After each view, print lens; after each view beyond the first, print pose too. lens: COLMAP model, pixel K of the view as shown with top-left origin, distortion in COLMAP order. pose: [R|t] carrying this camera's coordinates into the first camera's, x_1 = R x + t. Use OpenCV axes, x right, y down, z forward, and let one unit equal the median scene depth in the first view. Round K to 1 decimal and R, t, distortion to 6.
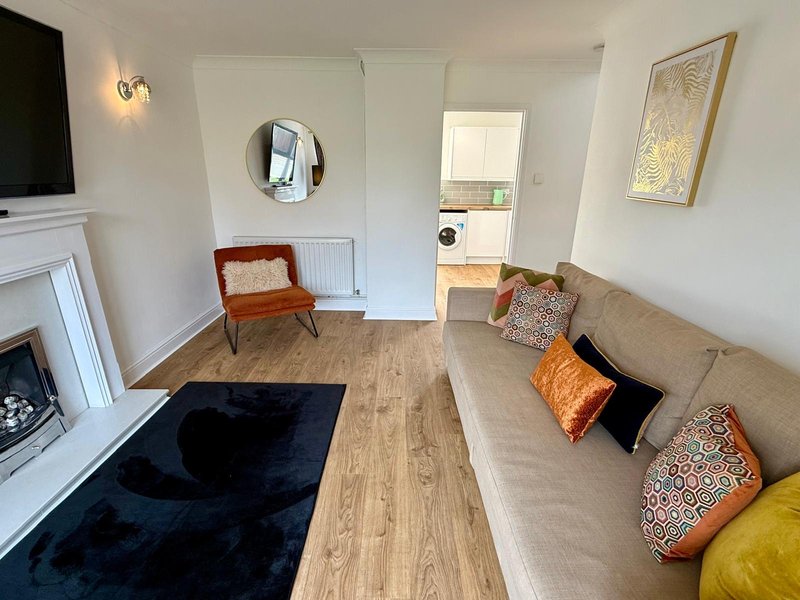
lens RADIAL K [[383.8, 0, 389.1], [0, 383.8, 302.0], [0, 0, 1]] dist [0.000652, -0.001270]
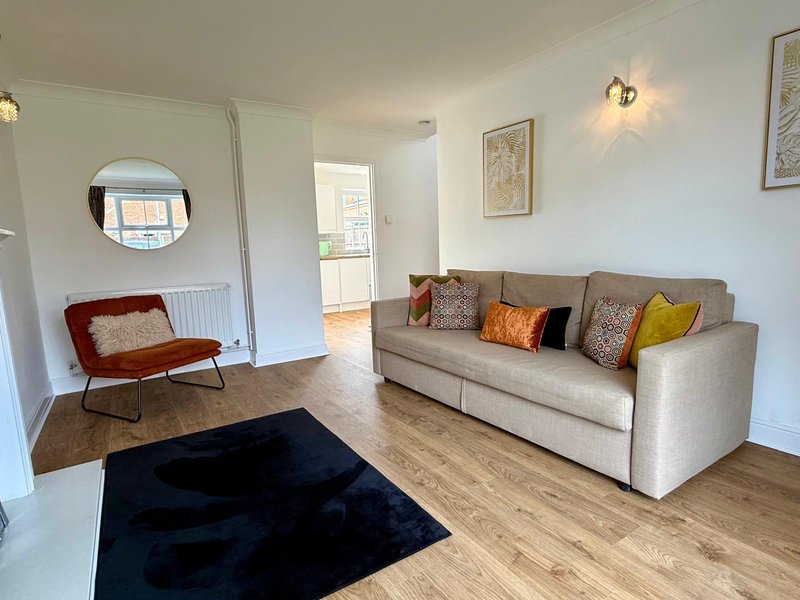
lens RADIAL K [[450.4, 0, 387.5], [0, 450.4, 304.9], [0, 0, 1]] dist [-0.000962, -0.001514]
pose [[0.835763, -0.107944, 0.538376, -0.573103], [0.214452, 0.966783, -0.139071, 0.184739], [-0.505481, 0.231686, 0.831150, -0.134875]]
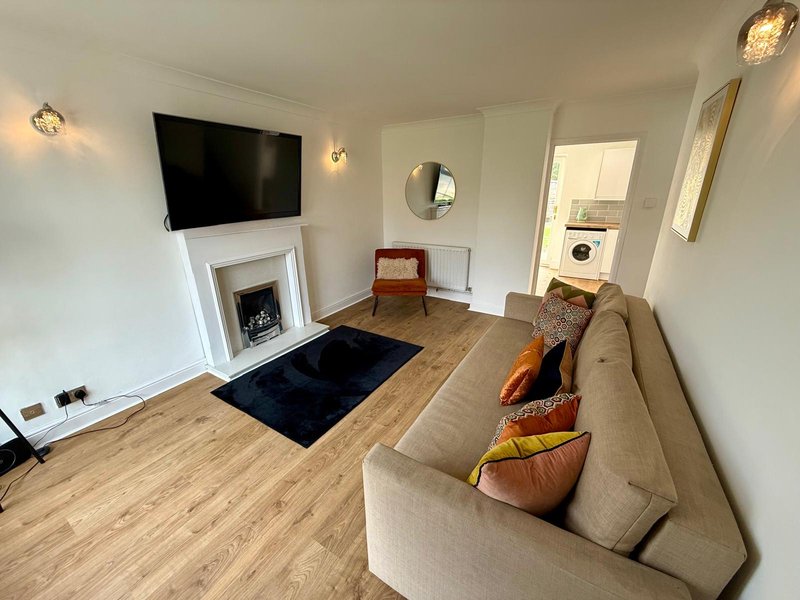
lens RADIAL K [[318.8, 0, 382.3], [0, 318.8, 301.7], [0, 0, 1]] dist [-0.001002, 0.000341]
pose [[0.839654, 0.156637, -0.520044, 0.399257], [-0.147105, 0.987308, 0.059863, -0.008194], [0.522820, 0.026237, 0.852039, -0.140681]]
